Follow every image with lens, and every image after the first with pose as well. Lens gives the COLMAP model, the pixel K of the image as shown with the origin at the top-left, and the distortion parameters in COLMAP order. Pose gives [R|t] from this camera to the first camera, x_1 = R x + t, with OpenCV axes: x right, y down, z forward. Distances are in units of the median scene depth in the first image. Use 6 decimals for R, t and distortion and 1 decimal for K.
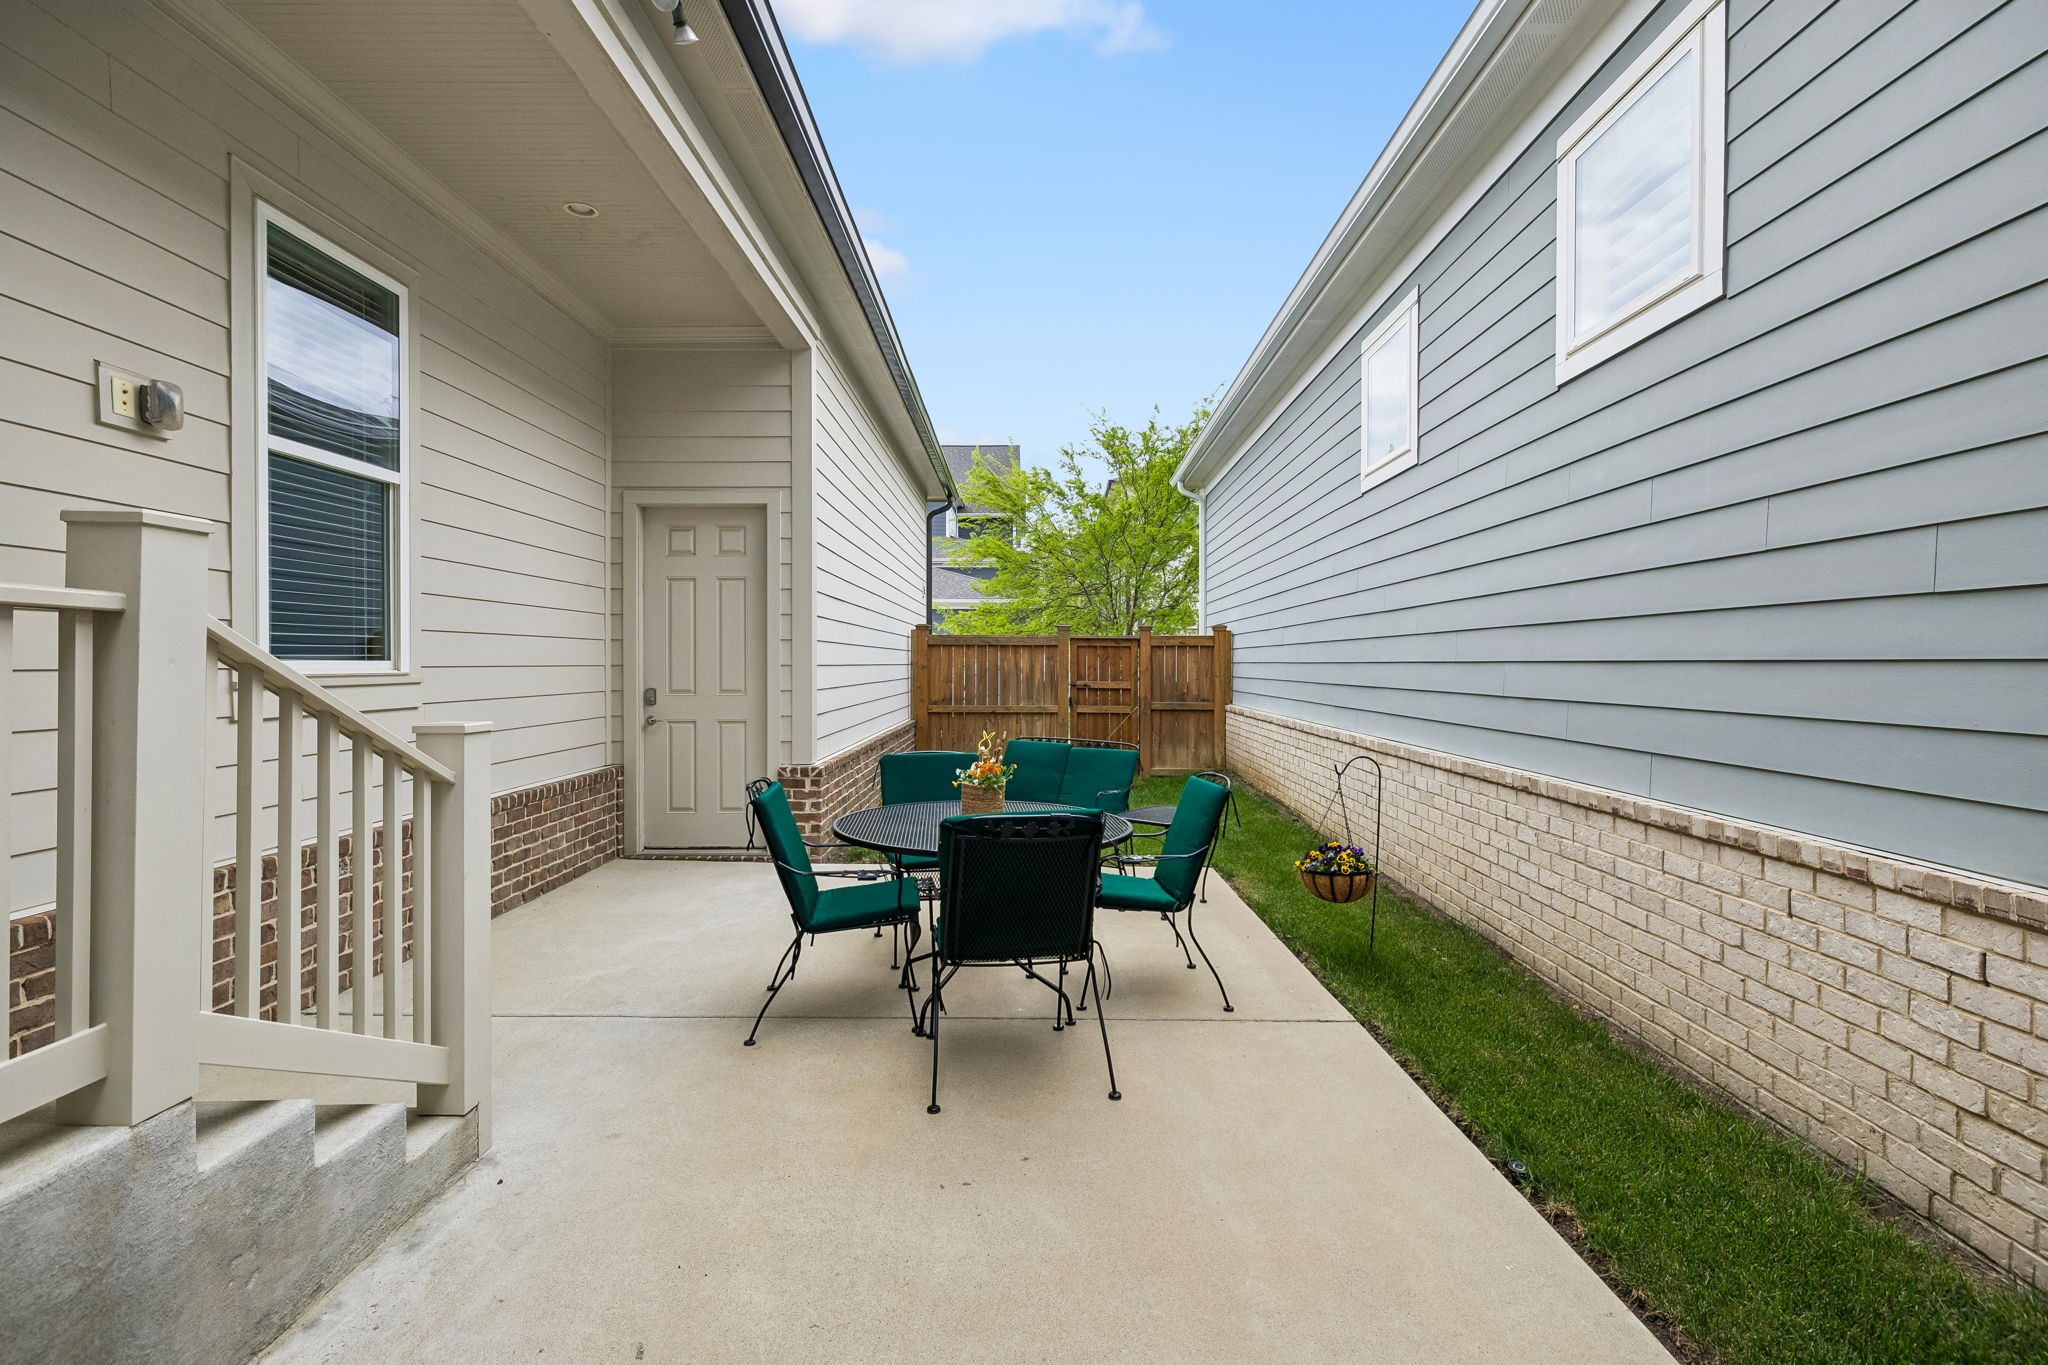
lens RADIAL K [[1126.6, 0, 1051.5], [0, 1126.6, 672.4], [0, 0, 1]] dist [-0.006555, -0.001122]
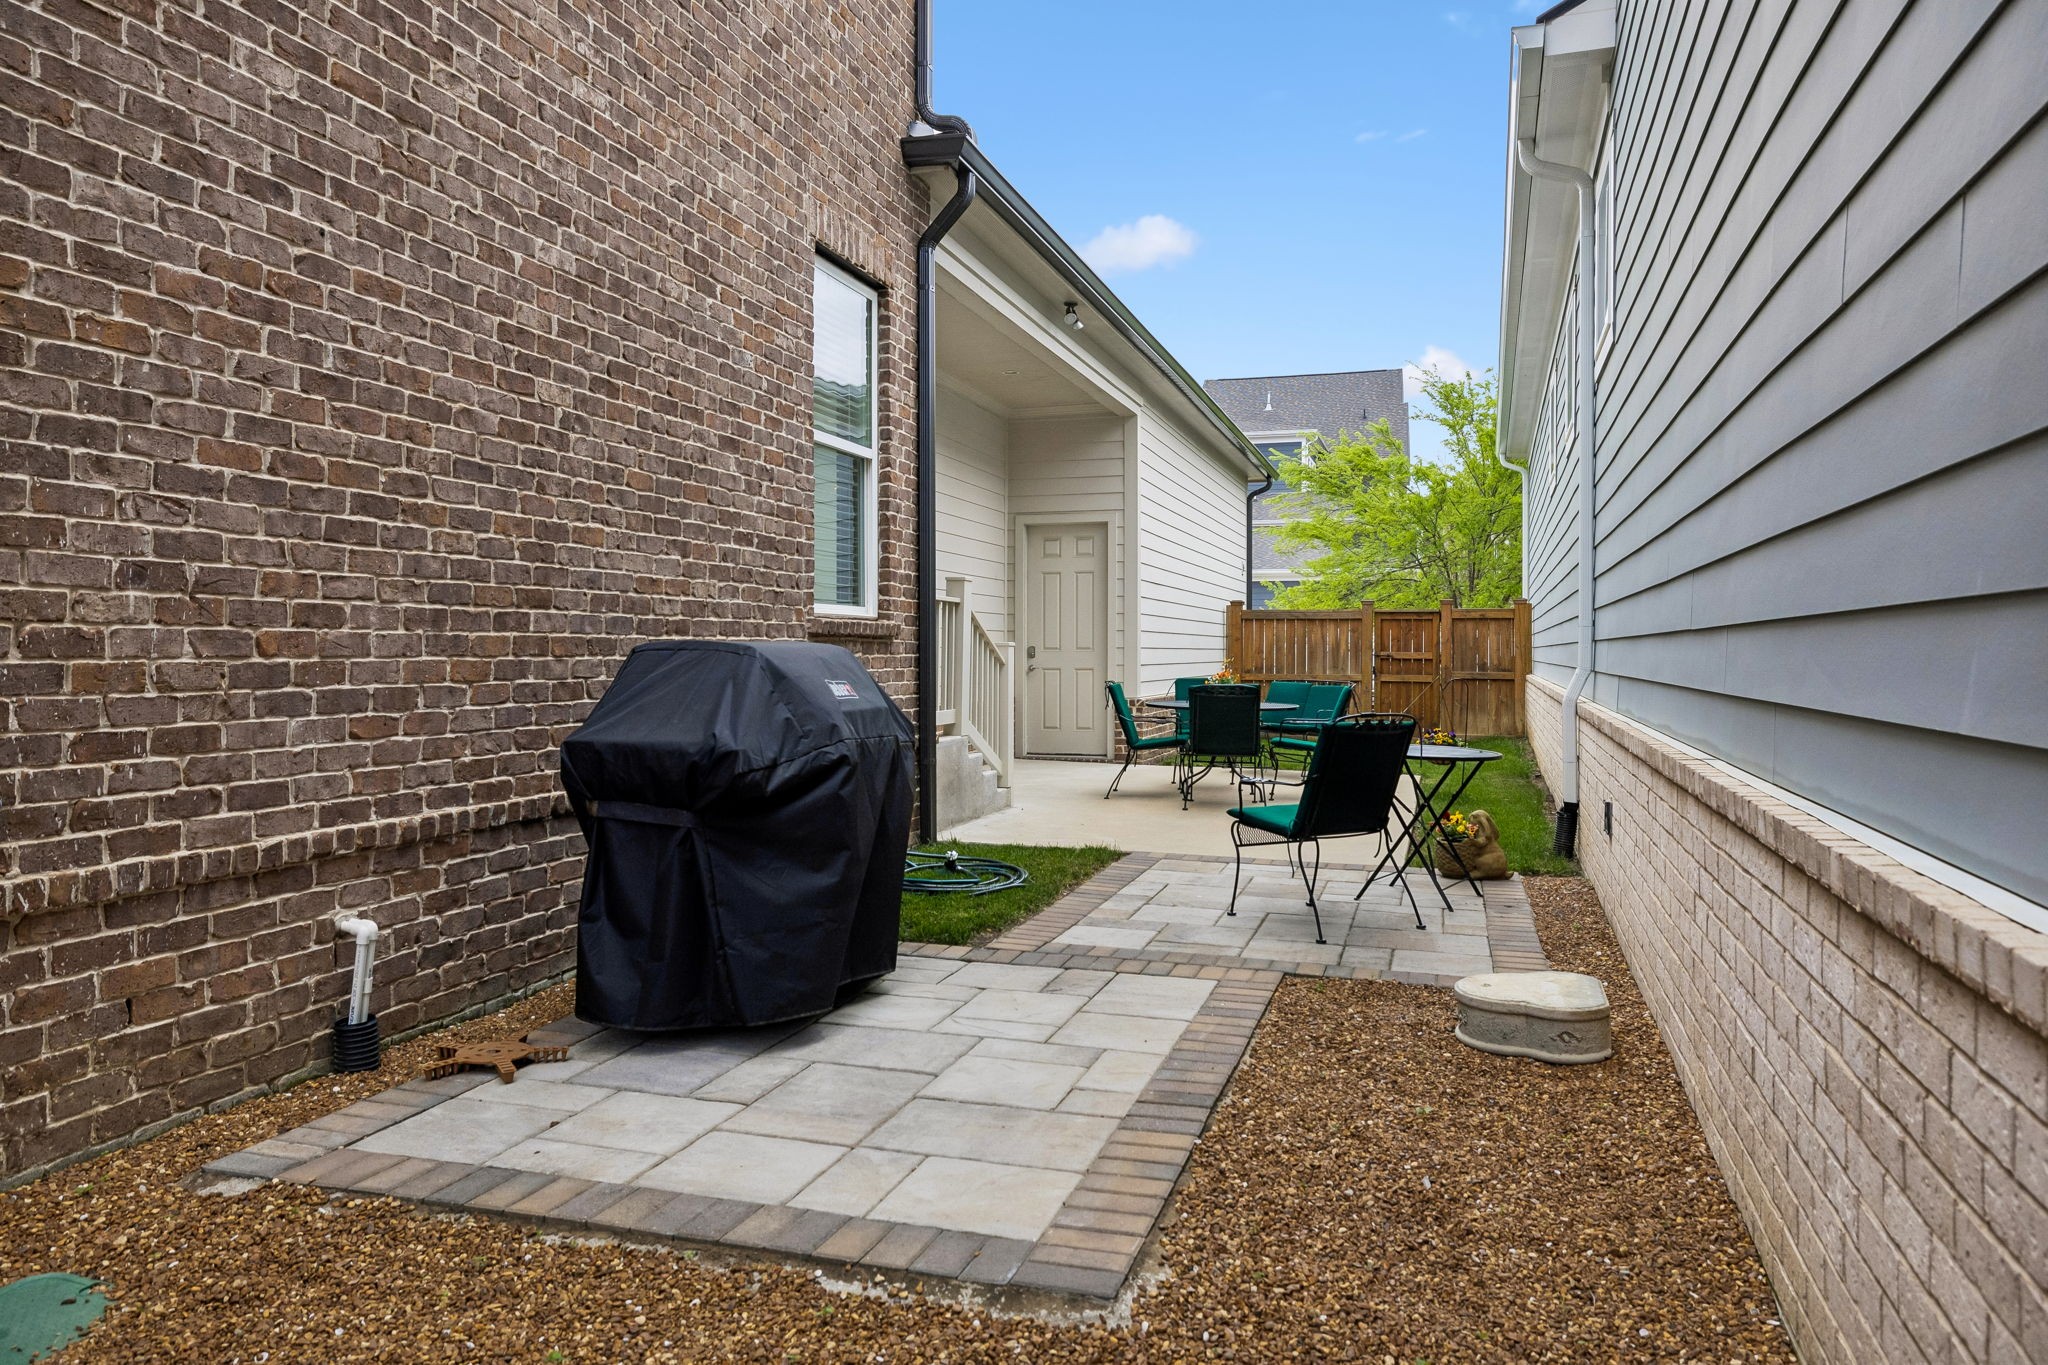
lens RADIAL K [[1508.4, 0, 1018.4], [0, 1508.4, 658.2], [0, 0, 1]] dist [0.002076, 0.000455]
pose [[0.957829, 0.001403, -0.287334, 0.110346], [-0.002198, 0.999995, -0.002446, 0.018933], [0.287329, 0.002974, 0.957827, -0.502637]]
